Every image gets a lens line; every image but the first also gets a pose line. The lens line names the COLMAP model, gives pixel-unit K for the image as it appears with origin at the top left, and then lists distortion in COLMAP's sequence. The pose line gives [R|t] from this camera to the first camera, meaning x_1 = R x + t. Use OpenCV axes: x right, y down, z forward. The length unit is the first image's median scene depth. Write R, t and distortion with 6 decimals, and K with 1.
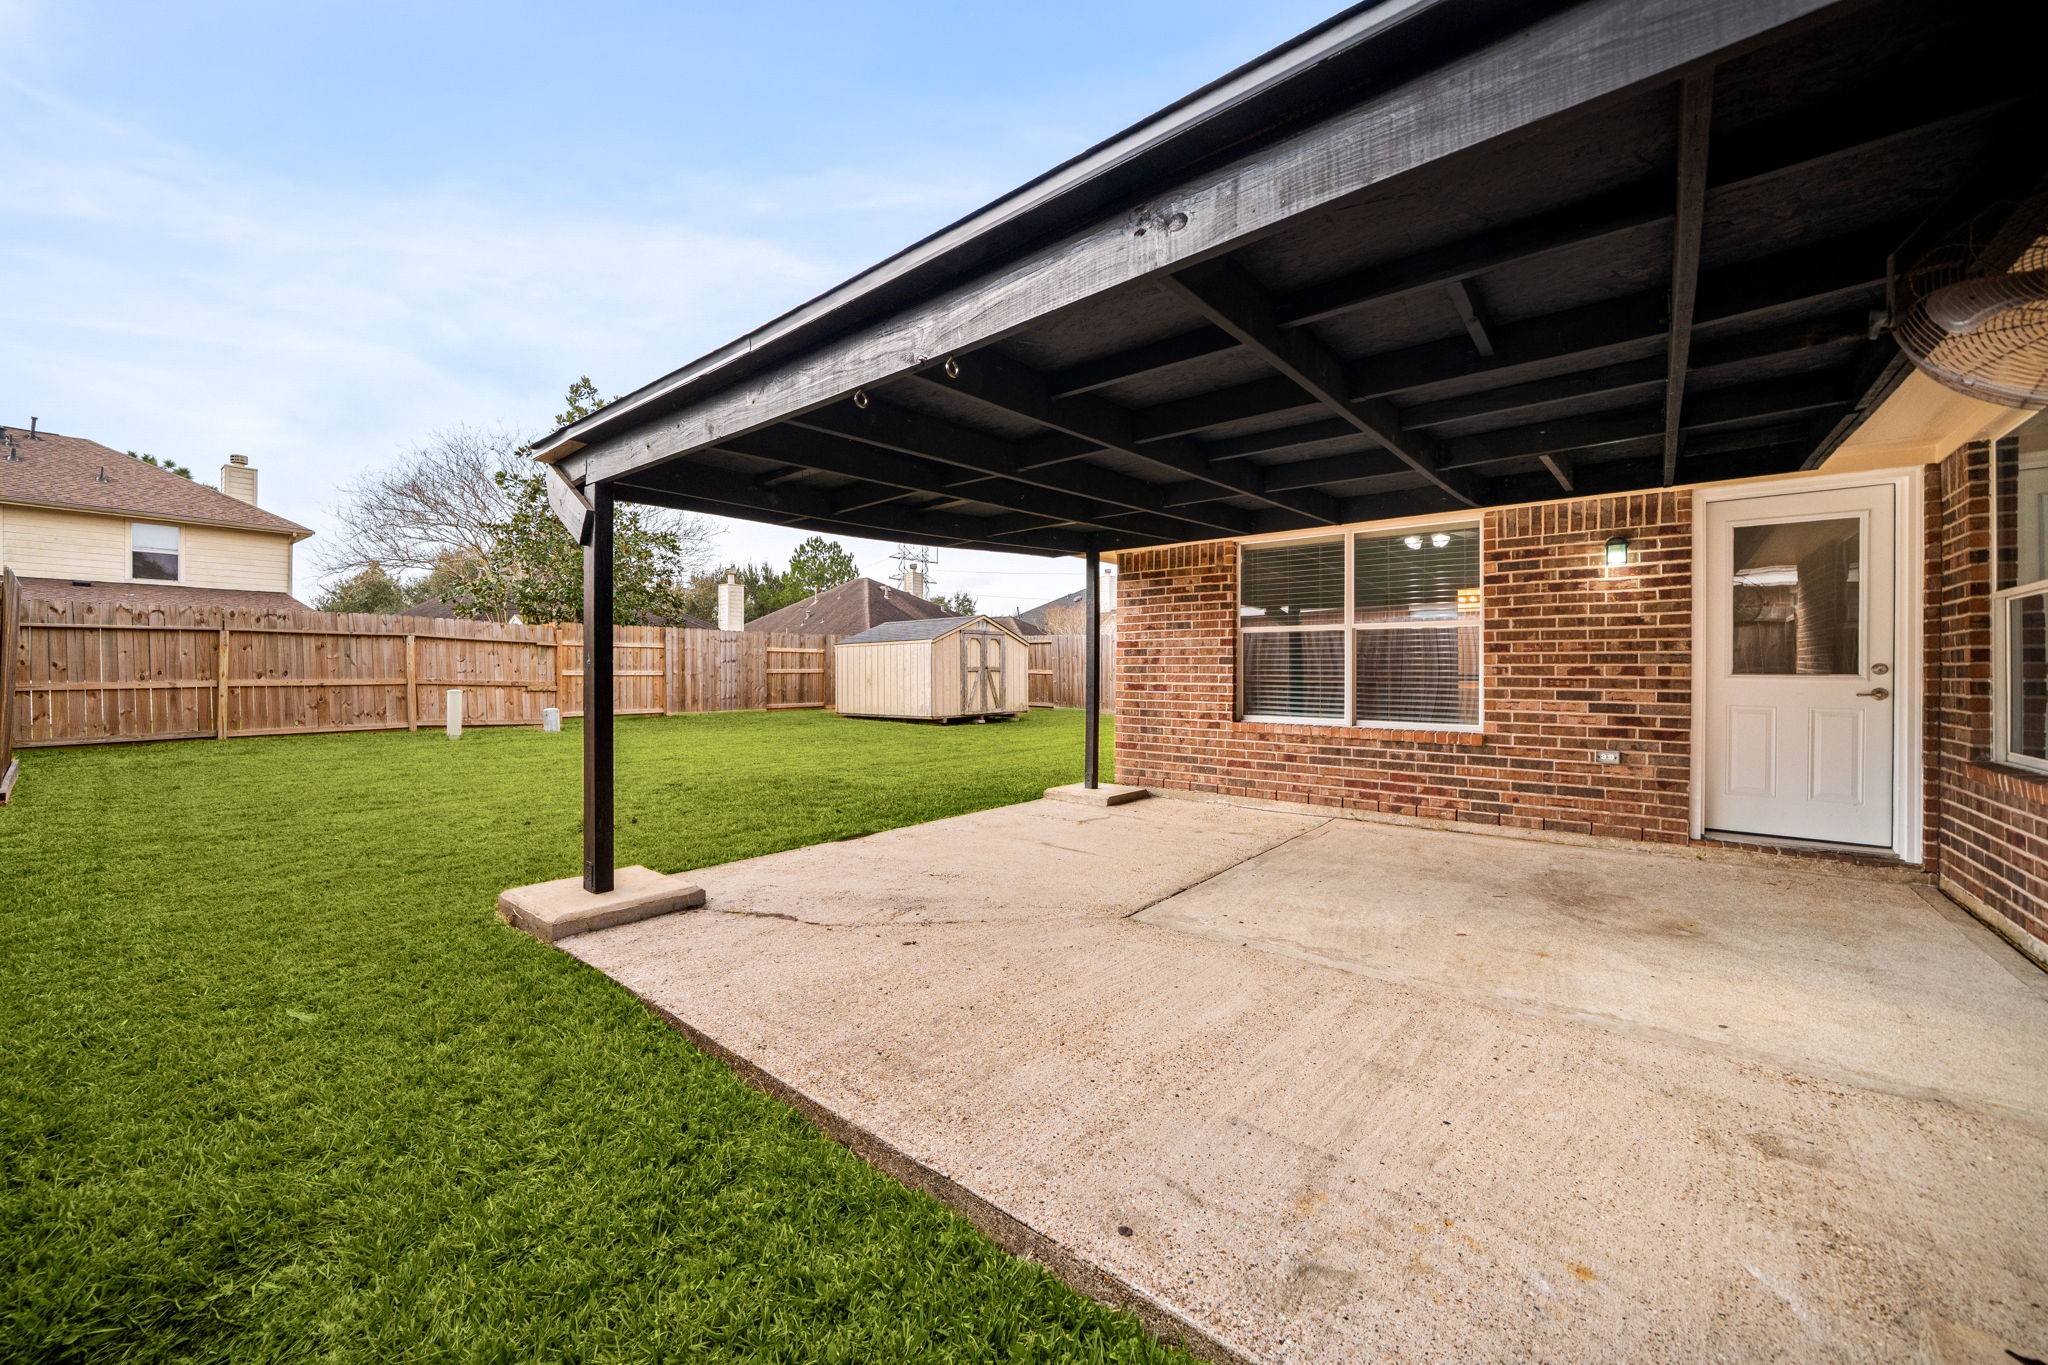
lens RADIAL K [[775.4, 0, 995.0], [0, 775.4, 669.3], [0, 0, 1]] dist [-0.004261, -0.000144]
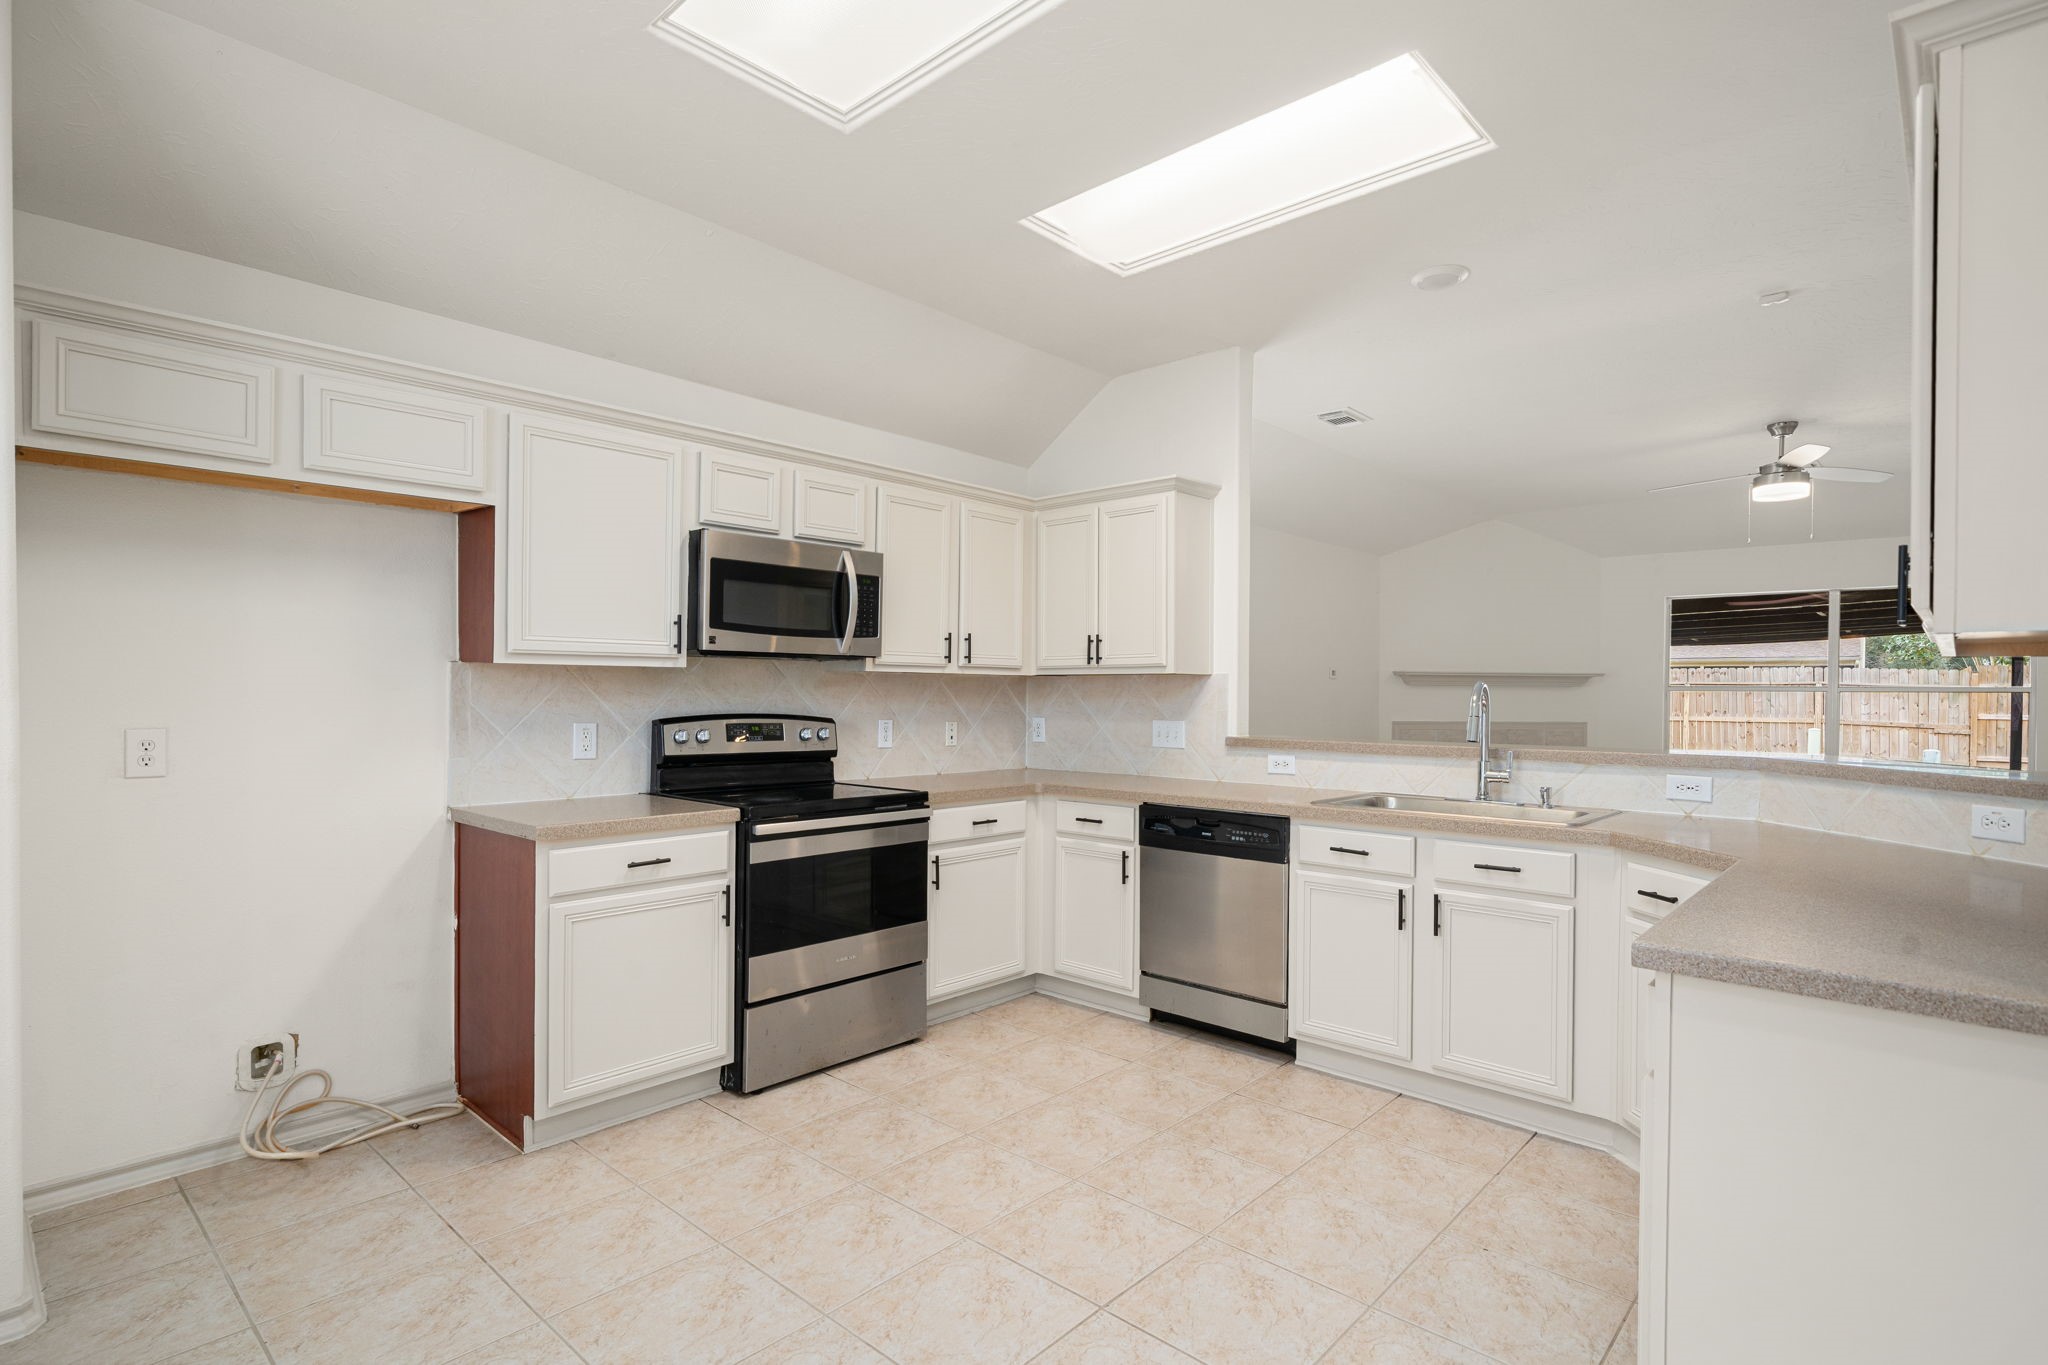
lens RADIAL K [[1014.5, 0, 1014.3], [0, 1014.5, 702.0], [0, 0, 1]] dist [0.002849, -0.000599]
pose [[-0.028382, 0.007459, -0.999569, 1.815062], [-0.005037, 0.999958, 0.007605, -0.040561], [0.999584, 0.005251, -0.028343, -0.470181]]
